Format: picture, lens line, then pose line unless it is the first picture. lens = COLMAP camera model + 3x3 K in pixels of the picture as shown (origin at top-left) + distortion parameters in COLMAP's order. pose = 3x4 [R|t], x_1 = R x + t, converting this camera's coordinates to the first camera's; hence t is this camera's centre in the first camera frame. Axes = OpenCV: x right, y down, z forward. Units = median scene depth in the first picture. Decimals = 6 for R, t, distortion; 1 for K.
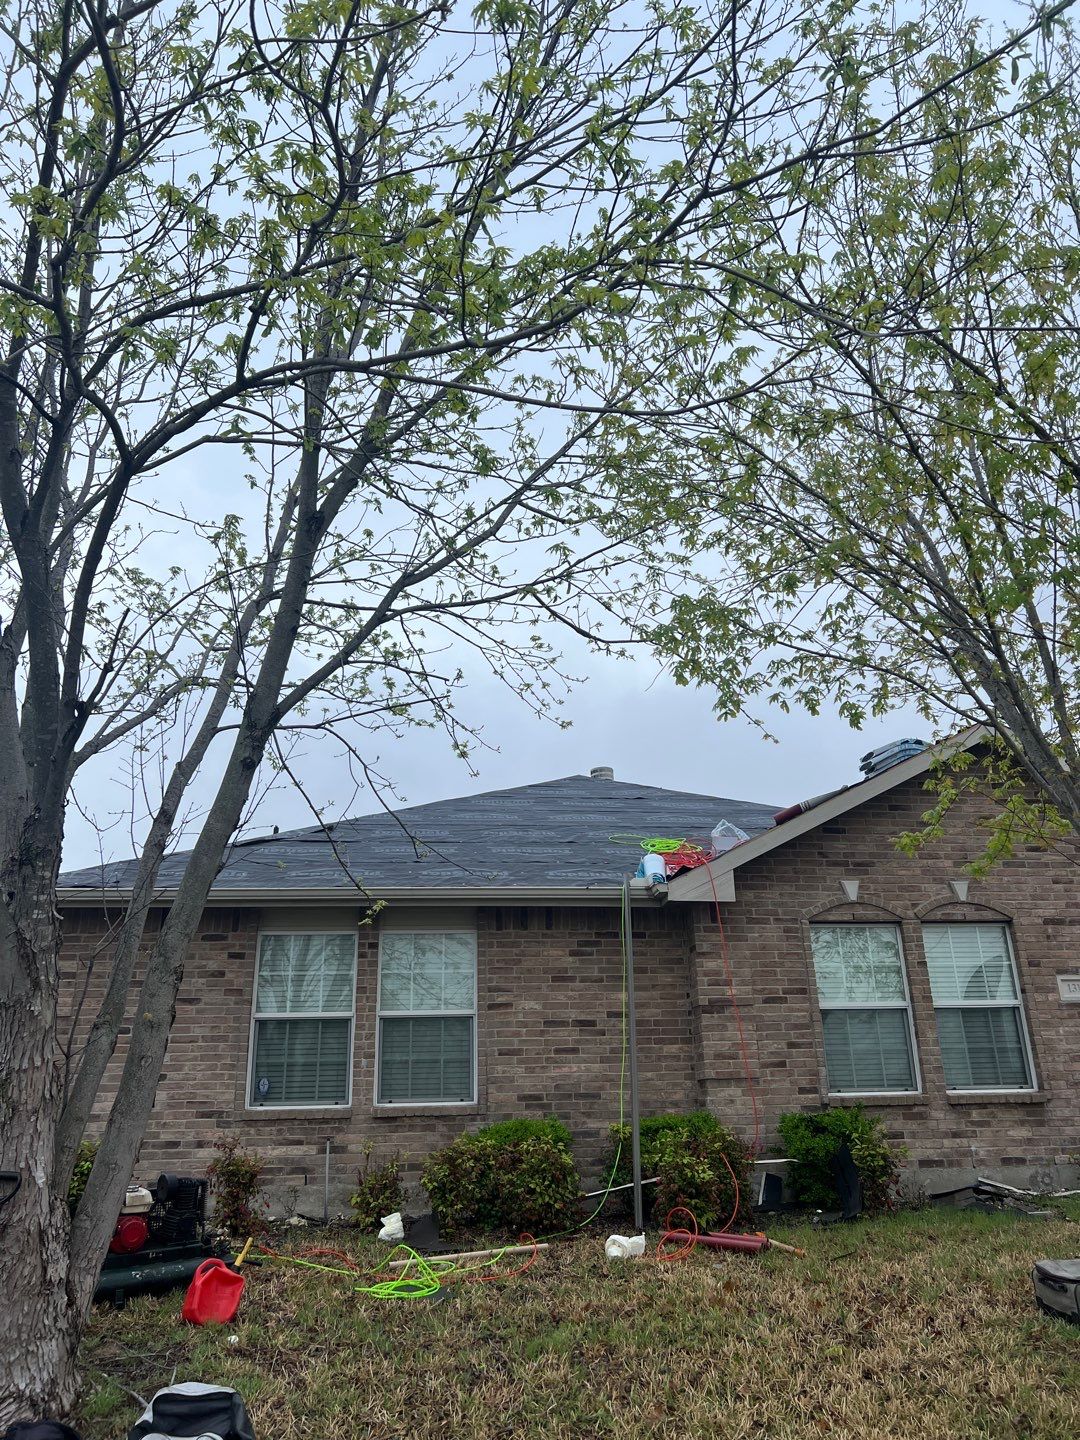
lens RADIAL K [[1099.9, 0, 539.8], [0, 1099.9, 719.3], [0, 0, 1]] dist [0.022842, -0.002640]
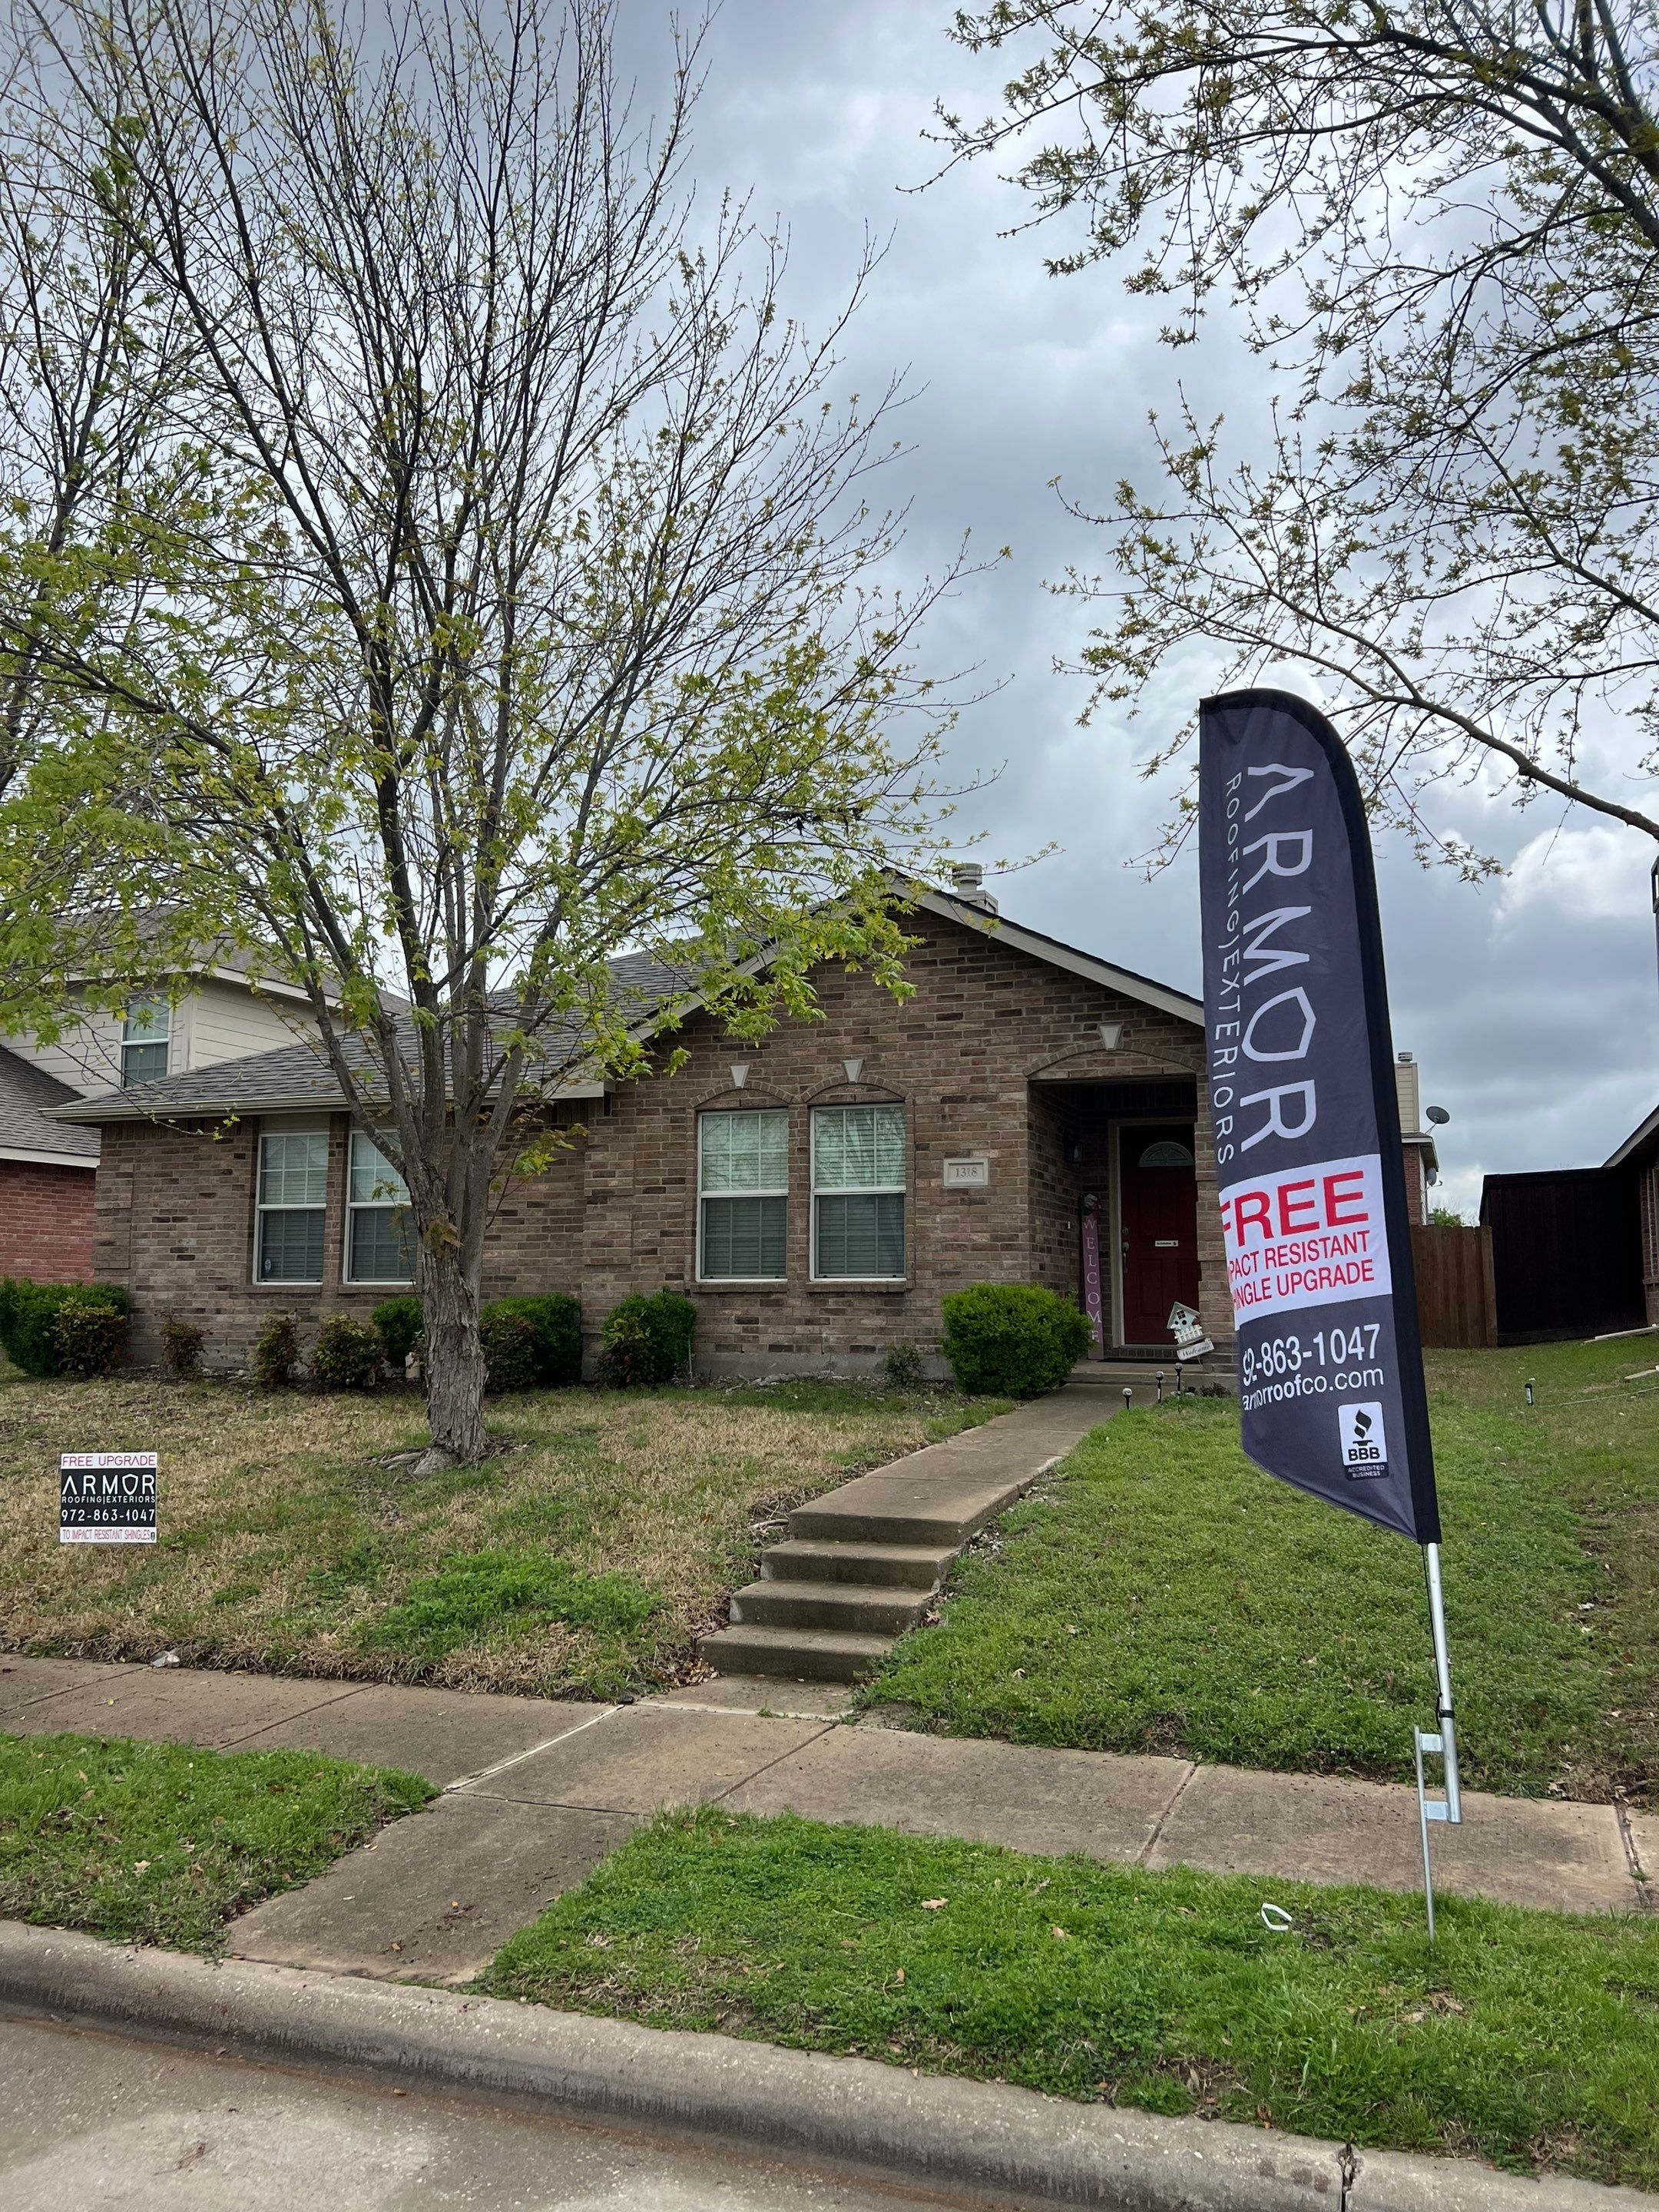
lens RADIAL K [[1689.5, 0, 830.8], [0, 1689.5, 1102.1], [0, 0, 1]] dist [0.022842, -0.002640]
pose [[0.886338, -0.030532, -0.462032, 1.057379], [0.137261, 0.970299, 0.199195, -0.103682], [0.442228, -0.239973, 0.864204, -0.226096]]
